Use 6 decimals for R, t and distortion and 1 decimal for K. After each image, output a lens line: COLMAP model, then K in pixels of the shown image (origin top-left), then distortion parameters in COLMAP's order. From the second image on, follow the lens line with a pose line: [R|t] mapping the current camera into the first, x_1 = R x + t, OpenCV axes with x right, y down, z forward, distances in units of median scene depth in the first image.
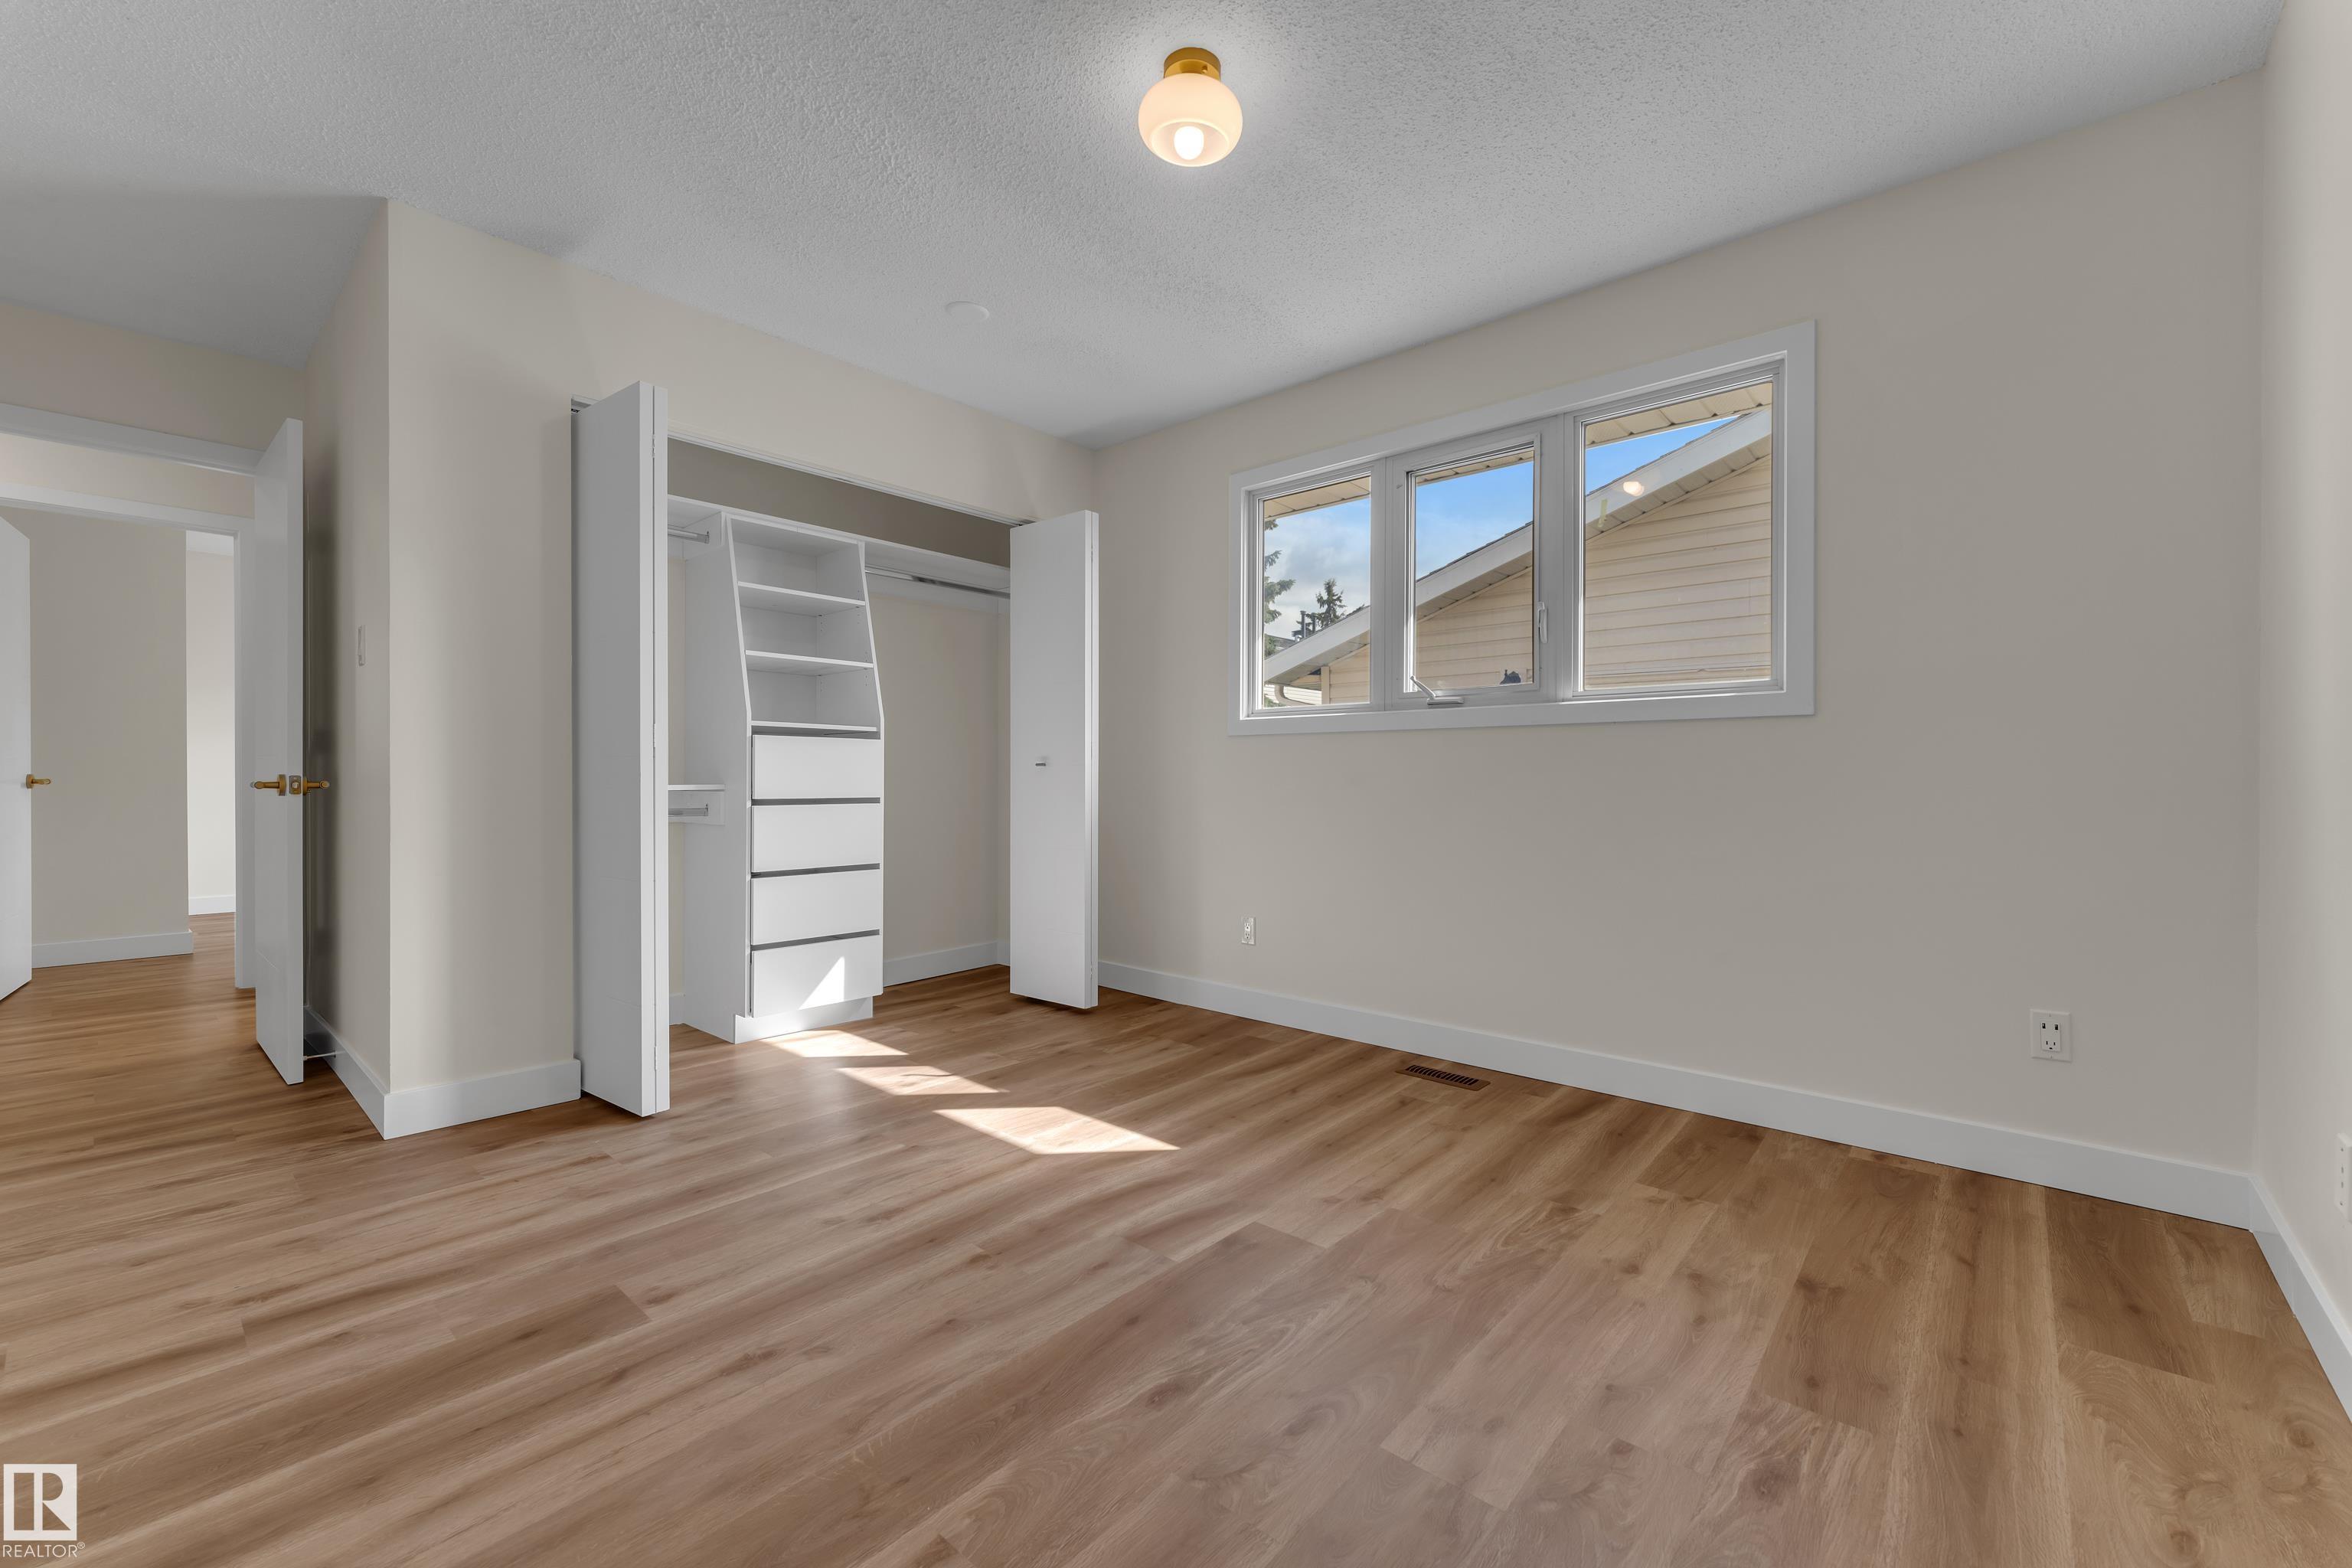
lens RADIAL K [[949.2, 0, 1156.9], [0, 949.2, 772.1], [0, 0, 1]] dist [0.001792, -0.000105]
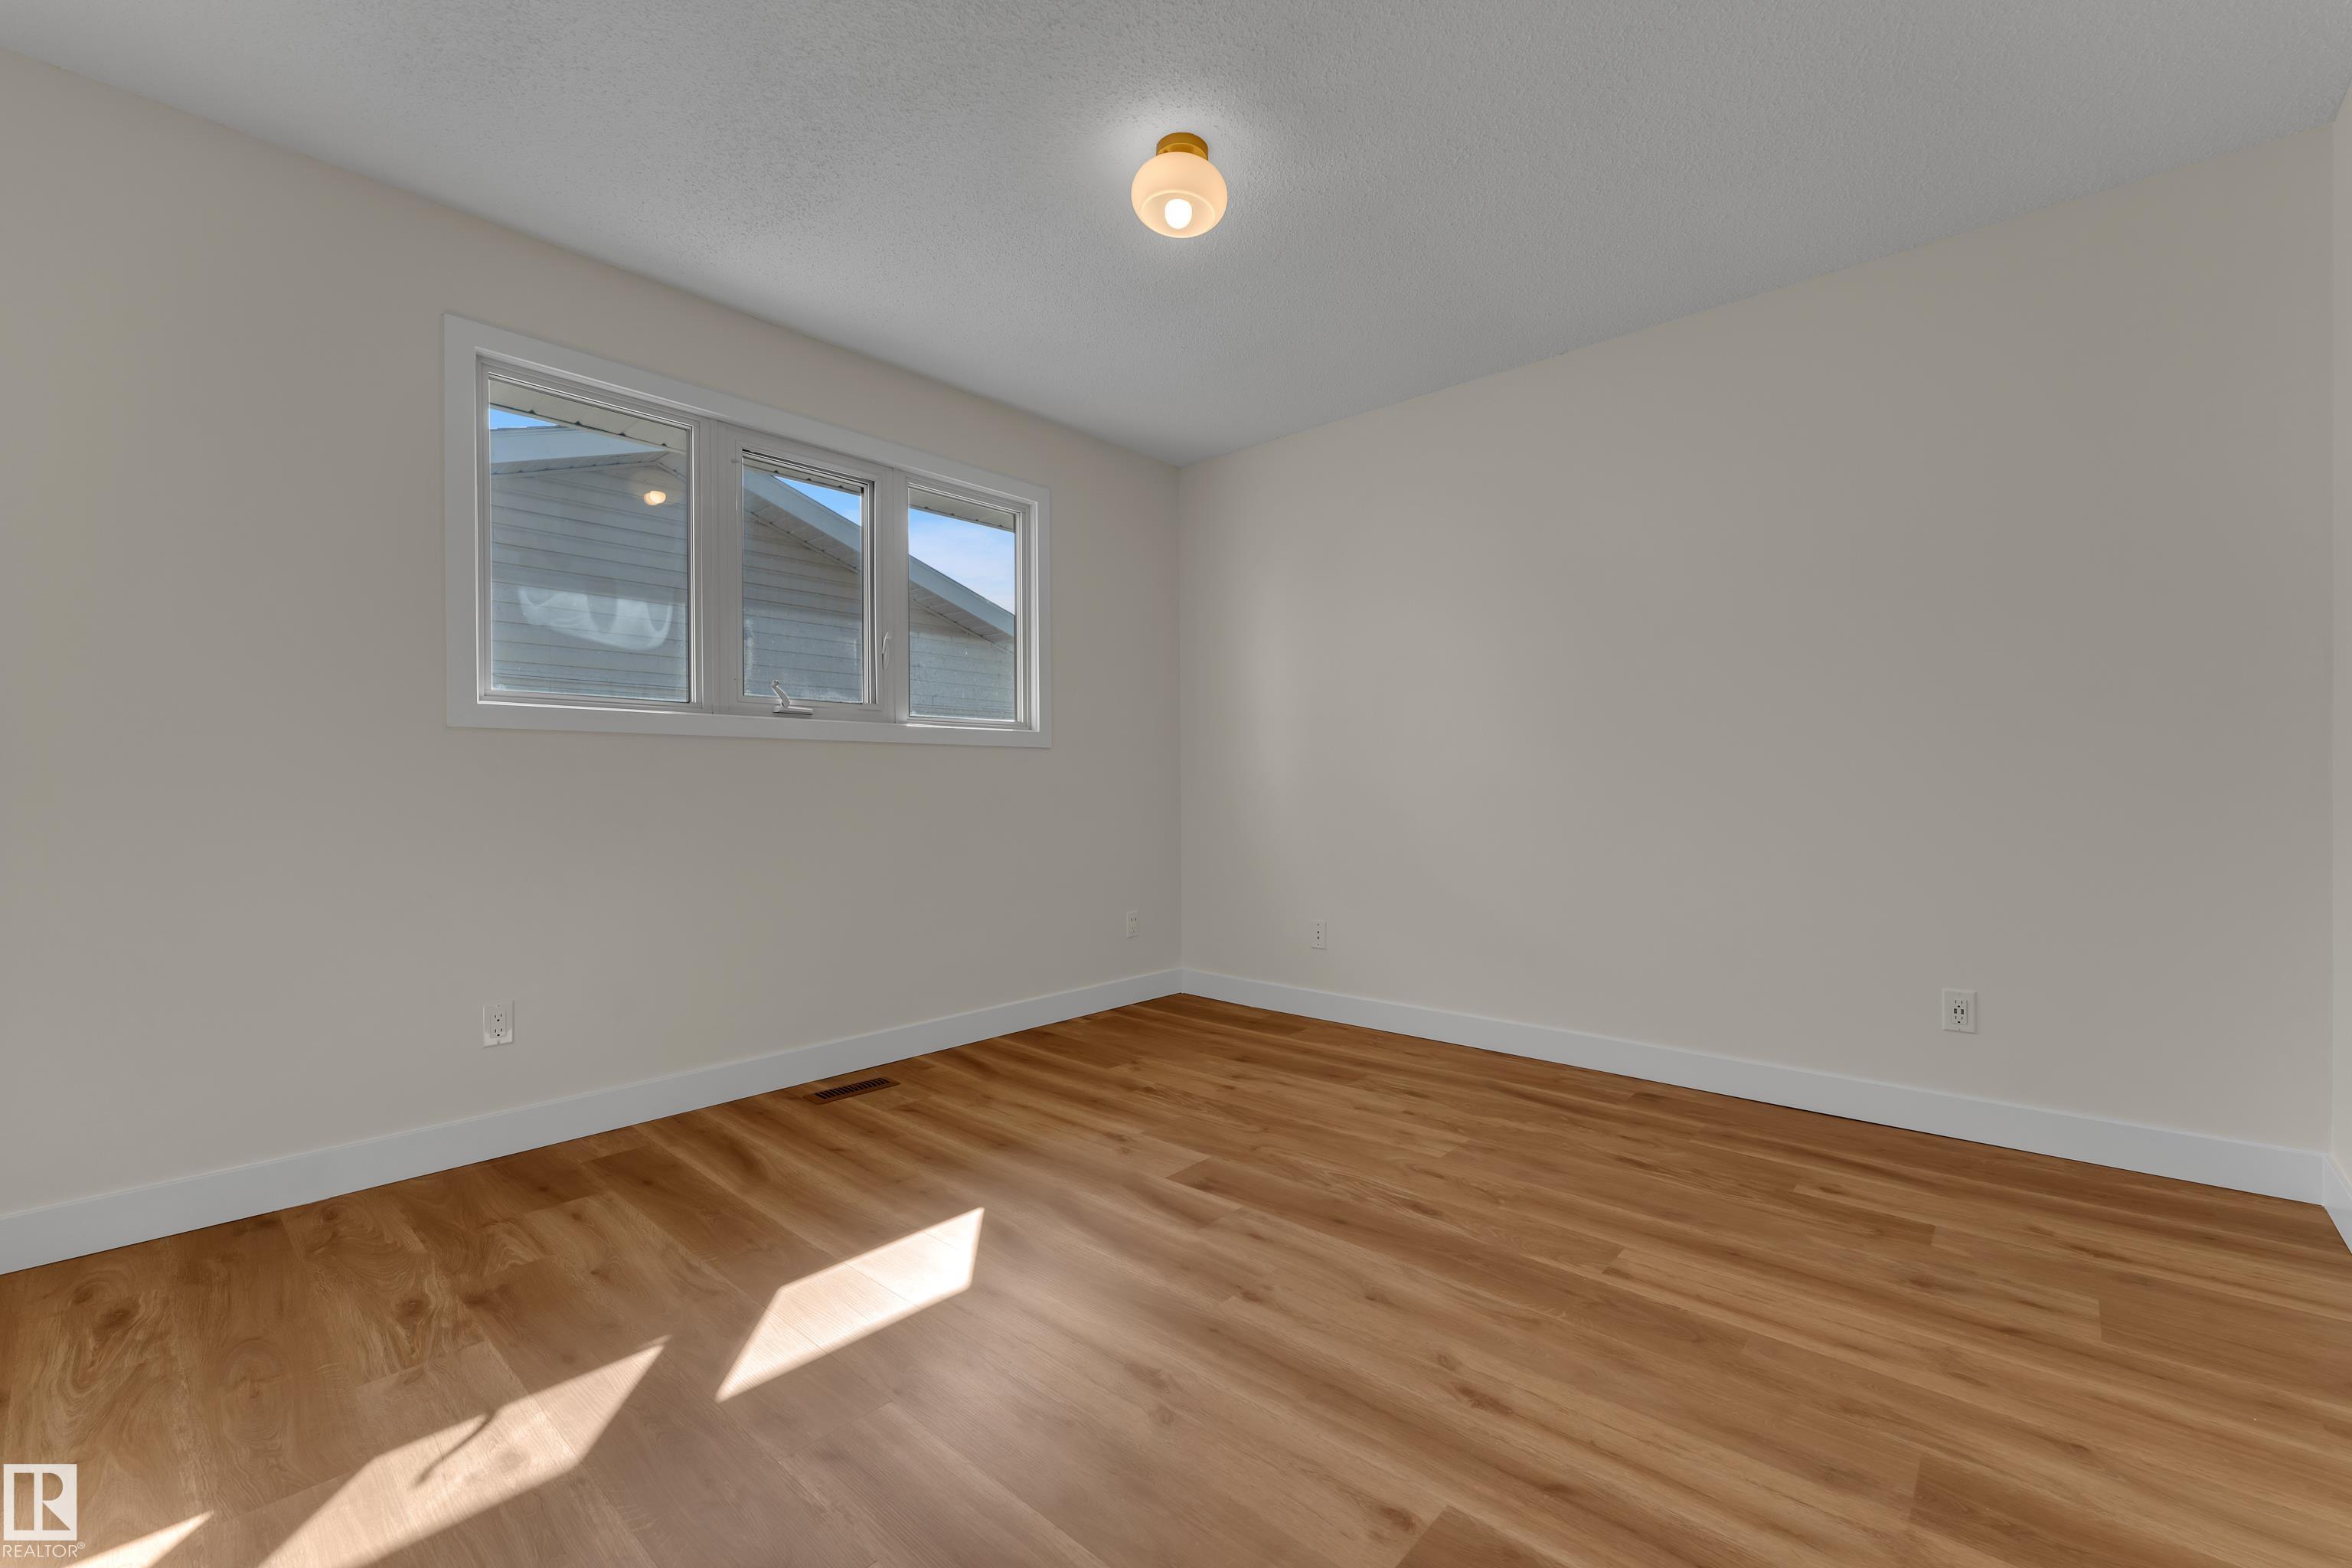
lens RADIAL K [[949.2, 0, 1169.9], [0, 949.2, 798.9], [0, 0, 1]] dist [0.001792, -0.000105]
pose [[0.020187, -0.017469, 0.999644, -0.949626], [-0.001767, 0.999845, 0.017509, -0.006352], [-0.999795, -0.002120, 0.020153, 0.887086]]
